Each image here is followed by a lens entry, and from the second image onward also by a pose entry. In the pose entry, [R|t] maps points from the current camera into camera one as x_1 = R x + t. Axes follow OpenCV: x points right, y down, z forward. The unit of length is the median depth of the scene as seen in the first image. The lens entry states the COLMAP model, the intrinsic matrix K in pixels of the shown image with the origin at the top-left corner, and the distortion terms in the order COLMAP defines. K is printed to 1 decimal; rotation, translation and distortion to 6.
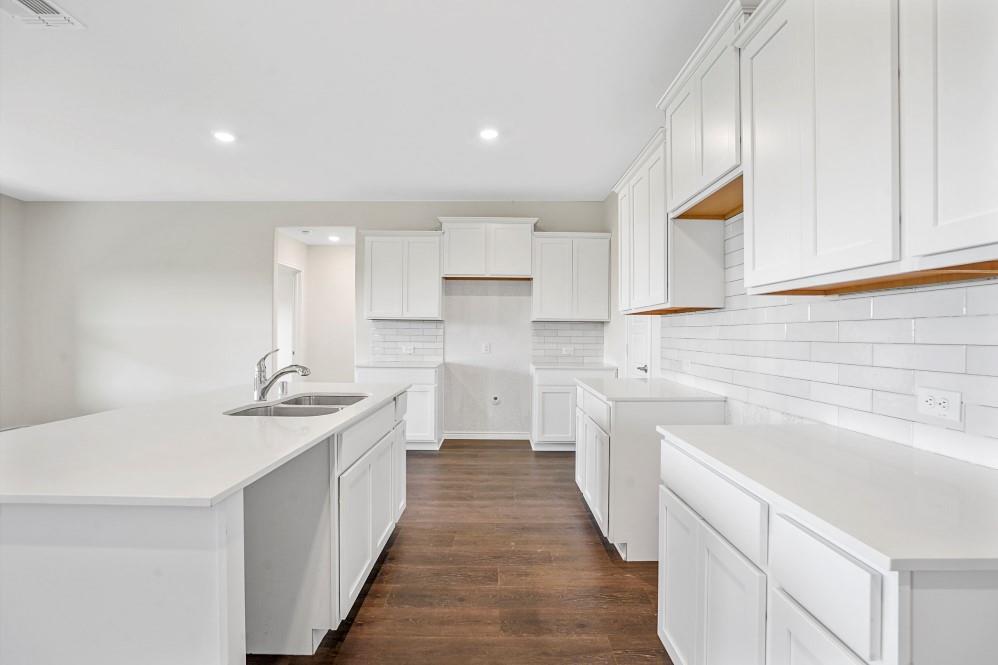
lens RADIAL K [[467.2, 0, 499.0], [0, 467.2, 332.5], [0, 0, 1]] dist [-0.049372, 0.014846]
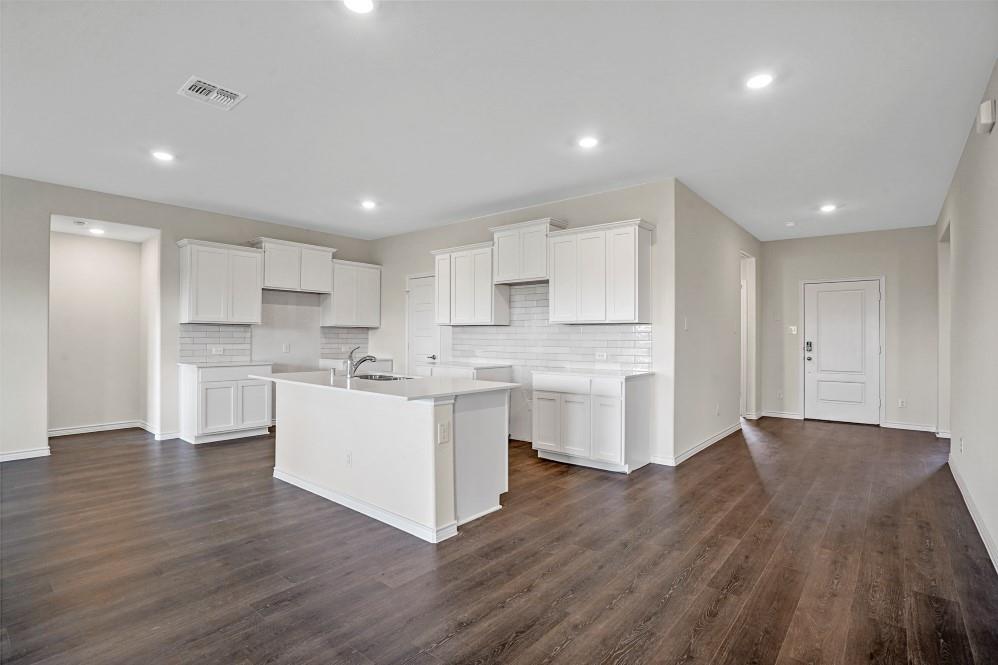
lens RADIAL K [[483.2, 0, 499.0], [0, 483.2, 332.5], [0, 0, 1]] dist [-0.042394, 0.001291]
pose [[0.645285, 0.003947, 0.763932, -0.688309], [-0.003022, 0.999992, -0.002614, -0.006417], [-0.763936, -0.000622, 0.645292, -0.245057]]
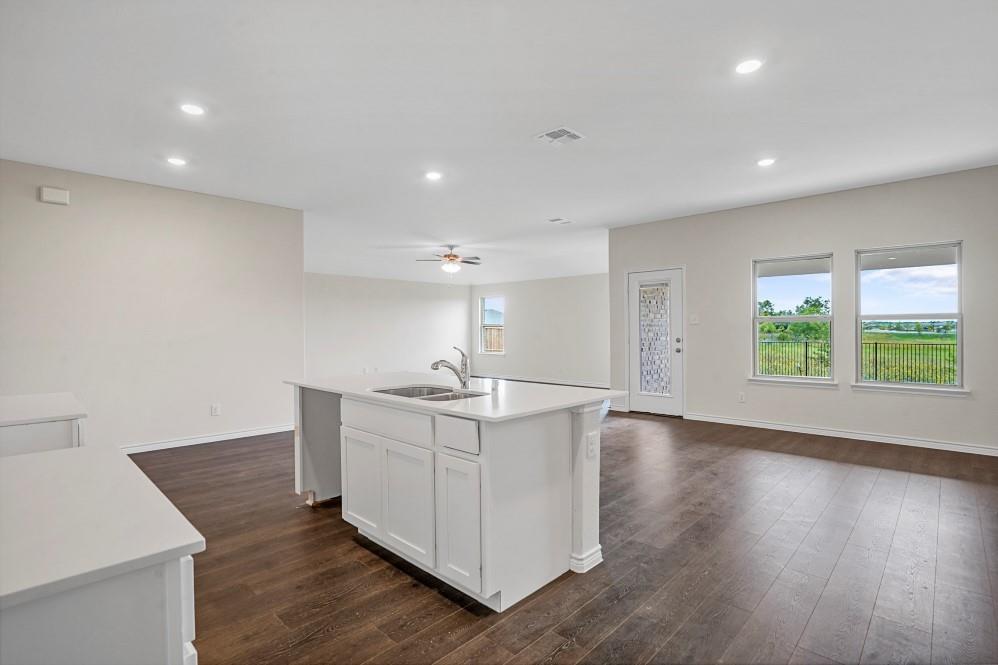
lens RADIAL K [[483.1, 0, 499.0], [0, 483.1, 332.5], [0, 0, 1]] dist [-0.054322, 0.027512]
pose [[-0.697234, 0.002289, -0.716840, 0.163405], [0.003706, 0.999993, -0.000412, -0.000547], [0.716834, -0.002944, -0.697238, 0.906422]]
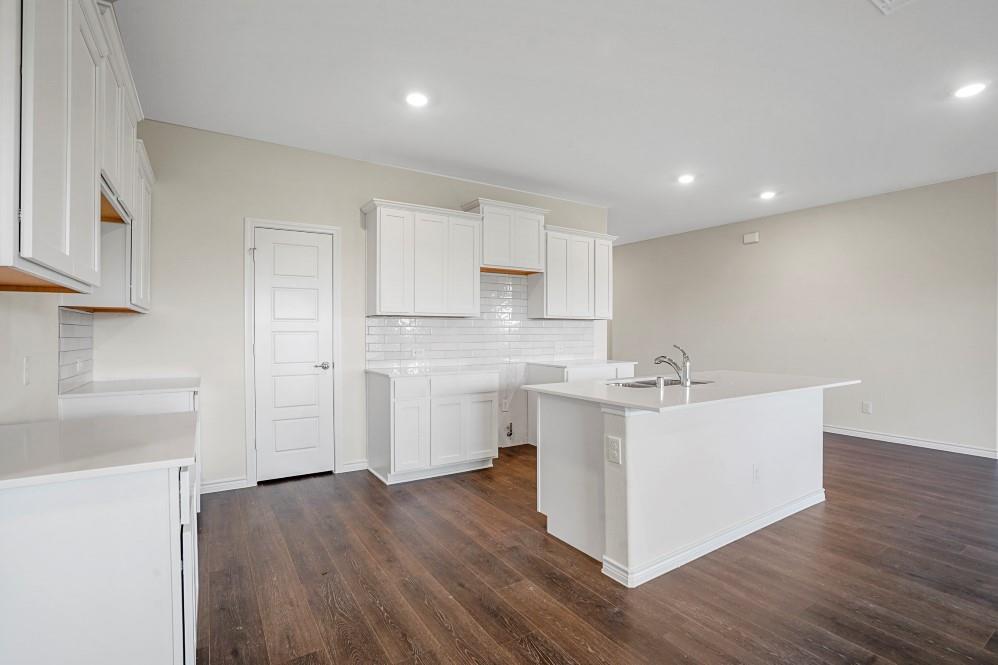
lens RADIAL K [[467.2, 0, 499.0], [0, 467.2, 332.5], [0, 0, 1]] dist [-0.049372, 0.014846]
pose [[-0.534634, -0.005973, 0.845063, -0.604325], [-0.003667, 0.999982, 0.004748, -0.001738], [-0.845076, -0.000560, -0.534646, 0.970447]]
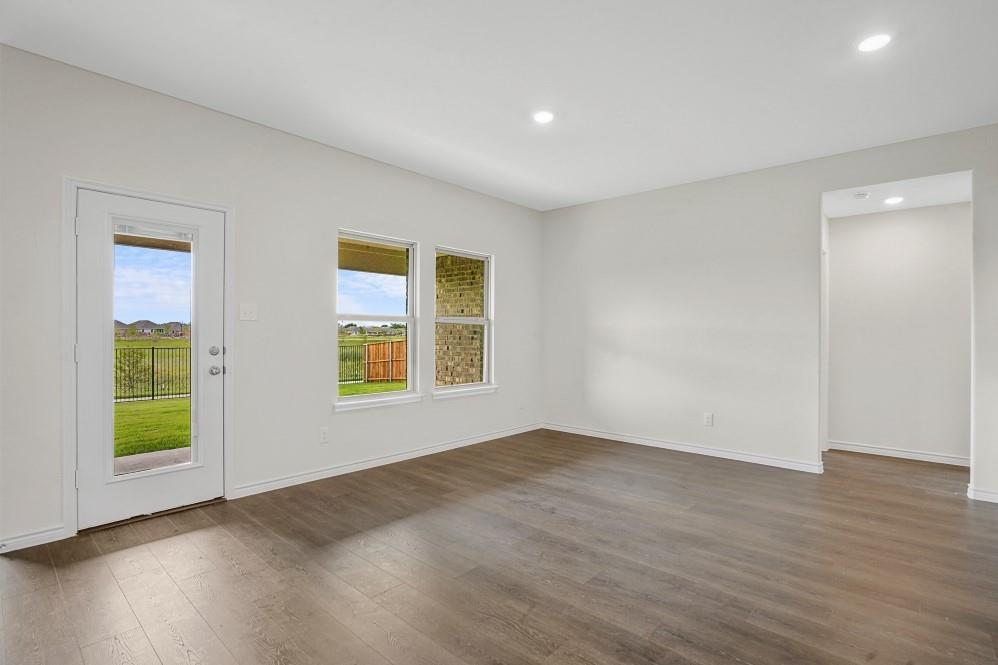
lens RADIAL K [[483.2, 0, 499.0], [0, 483.2, 332.5], [0, 0, 1]] dist [-0.042394, 0.001291]
pose [[0.738775, -0.003619, -0.673943, -0.399787], [0.001721, 0.999992, -0.003482, -0.001661], [0.673950, 0.001413, 0.738775, 0.088312]]
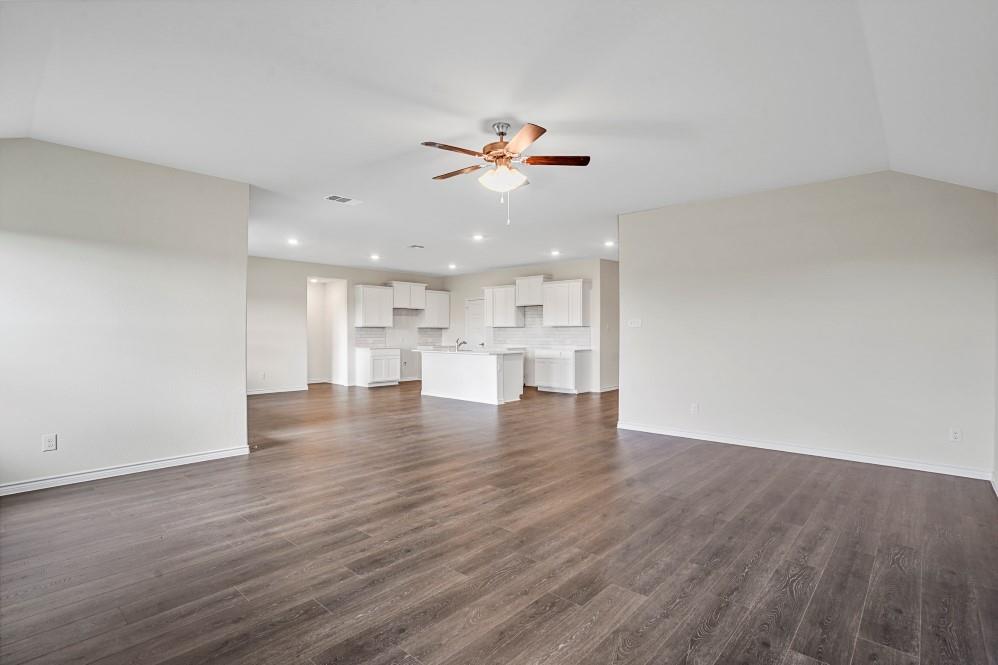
lens RADIAL K [[483.2, 0, 499.0], [0, 483.2, 332.5], [0, 0, 1]] dist [-0.042394, 0.001291]
pose [[0.674411, -0.006797, 0.738325, -1.548246], [0.003613, 0.999976, 0.005906, -0.015007], [-0.738347, -0.001315, 0.674419, -0.965319]]
